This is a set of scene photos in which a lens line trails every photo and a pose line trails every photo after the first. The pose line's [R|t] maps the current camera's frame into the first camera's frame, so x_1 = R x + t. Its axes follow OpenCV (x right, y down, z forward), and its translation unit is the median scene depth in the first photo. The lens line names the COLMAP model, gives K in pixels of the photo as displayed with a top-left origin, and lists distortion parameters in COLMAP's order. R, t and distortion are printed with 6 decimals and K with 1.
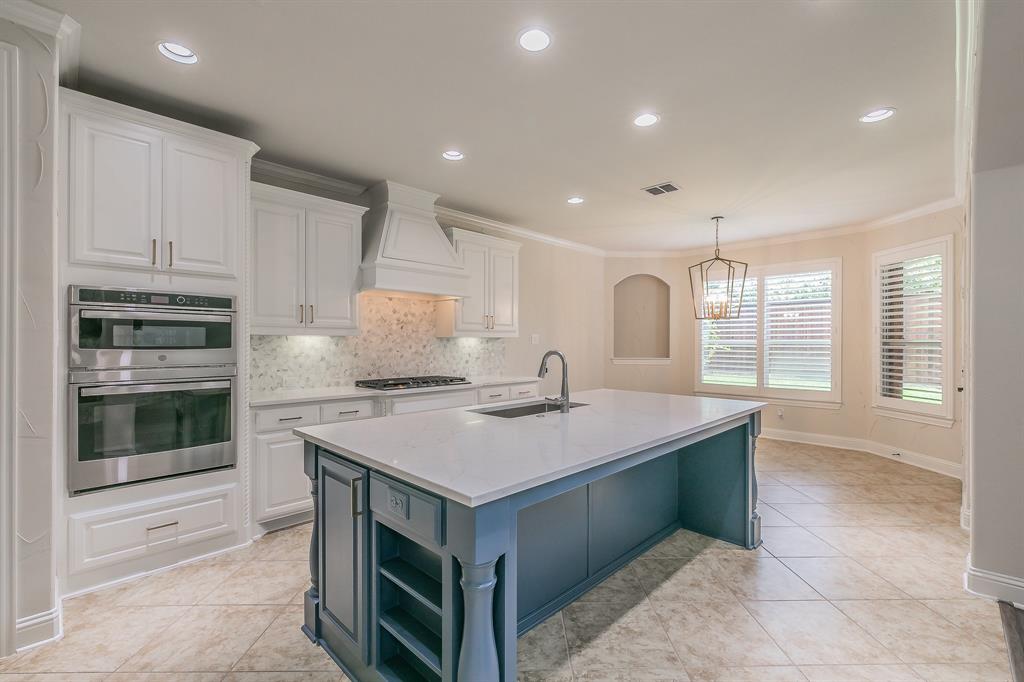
lens RADIAL K [[440.1, 0, 529.5], [0, 440.1, 348.2], [0, 0, 1]] dist [0.001069, -0.000097]
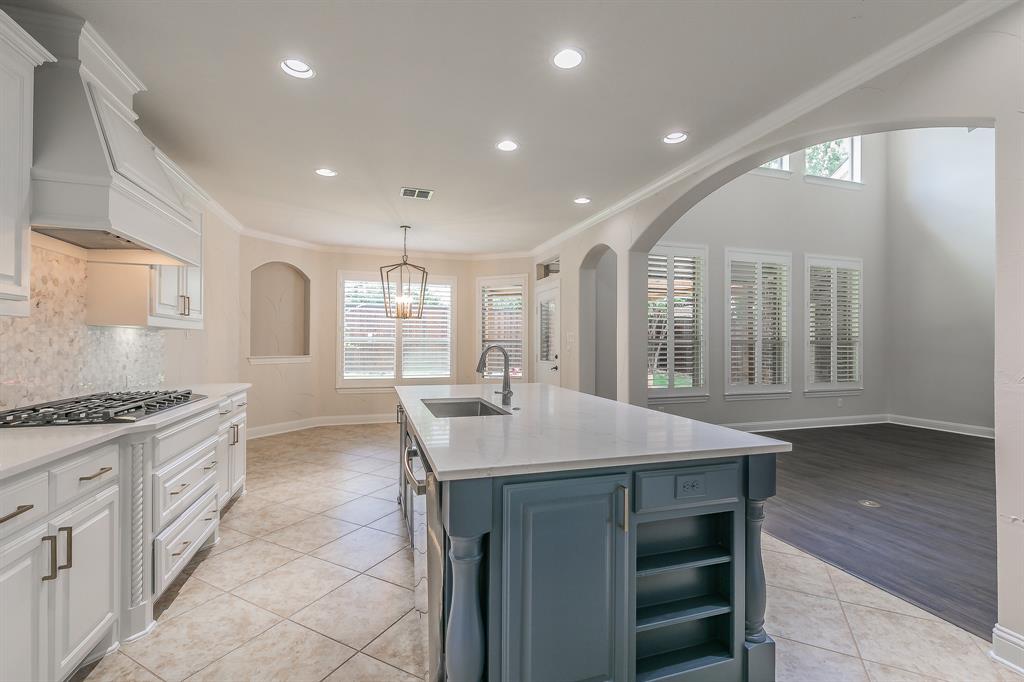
lens RADIAL K [[440.1, 0, 500.9], [0, 440.1, 339.8], [0, 0, 1]] dist [0.001069, -0.000097]
pose [[0.495100, 0.008421, 0.868795, -0.461240], [0.006113, 0.999895, -0.013176, 0.004441], [-0.868815, 0.011835, 0.494996, 0.276572]]
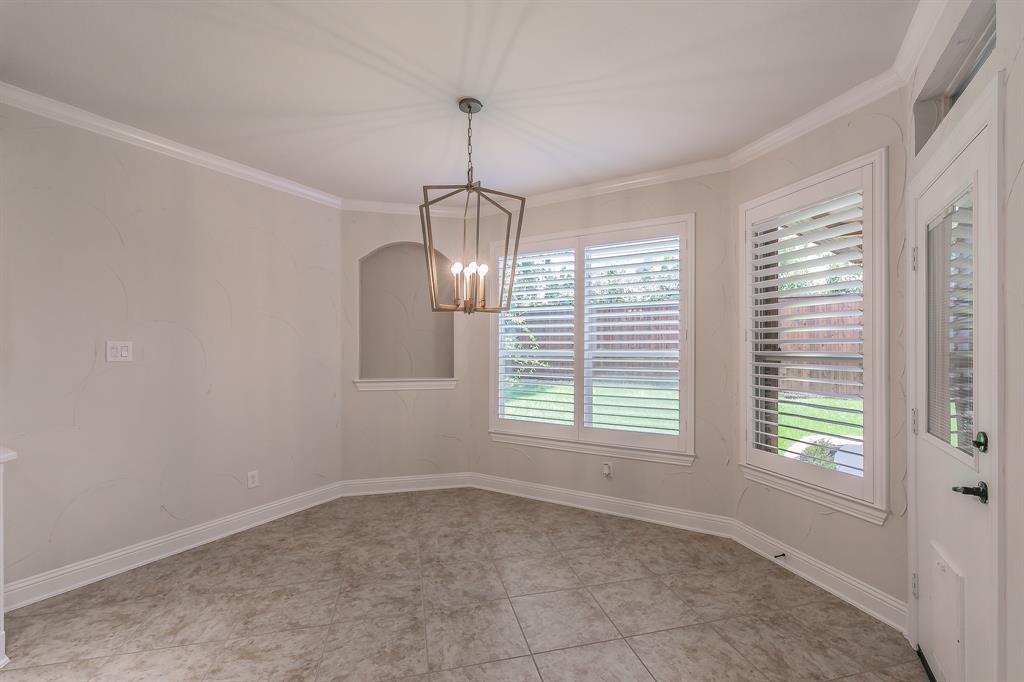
lens RADIAL K [[440.1, 0, 524.5], [0, 440.1, 347.9], [0, 0, 1]] dist [0.001069, -0.000097]
pose [[0.969994, -0.000174, 0.243128, 0.412119], [0.002789, 0.999942, -0.010412, -0.022064], [-0.243112, 0.010778, 0.969938, 0.578200]]
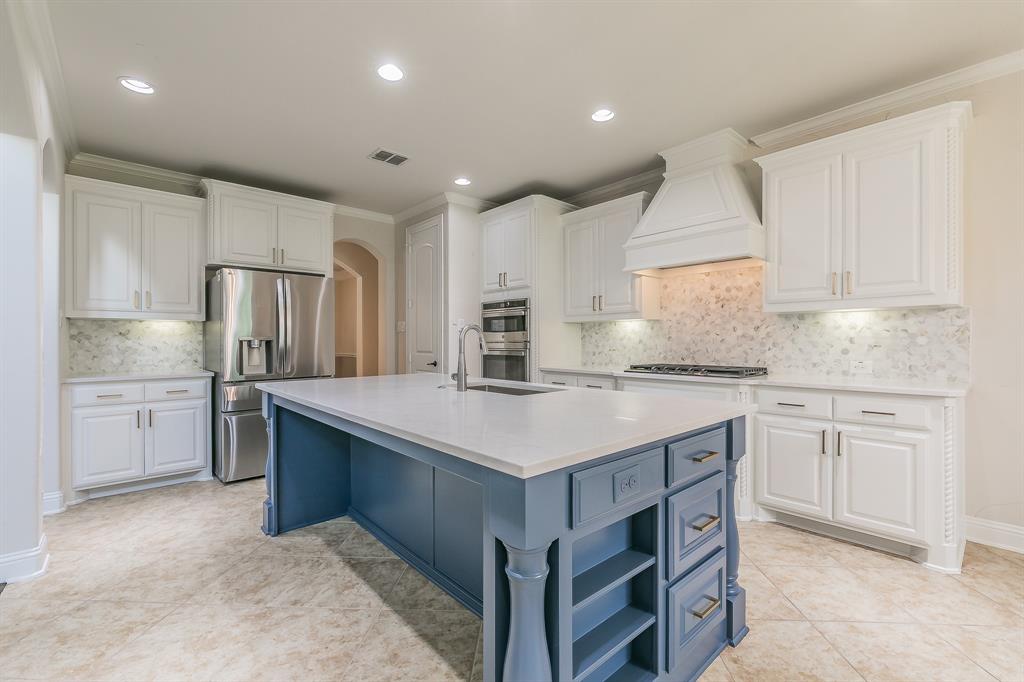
lens RADIAL K [[440.1, 0, 510.7], [0, 440.1, 340.3], [0, 0, 1]] dist [0.001069, -0.000097]
pose [[-0.077123, -0.000222, -0.997022, 0.559375], [-0.007077, 0.999975, 0.000325, 0.020365], [0.996997, 0.007081, -0.077122, 0.656351]]
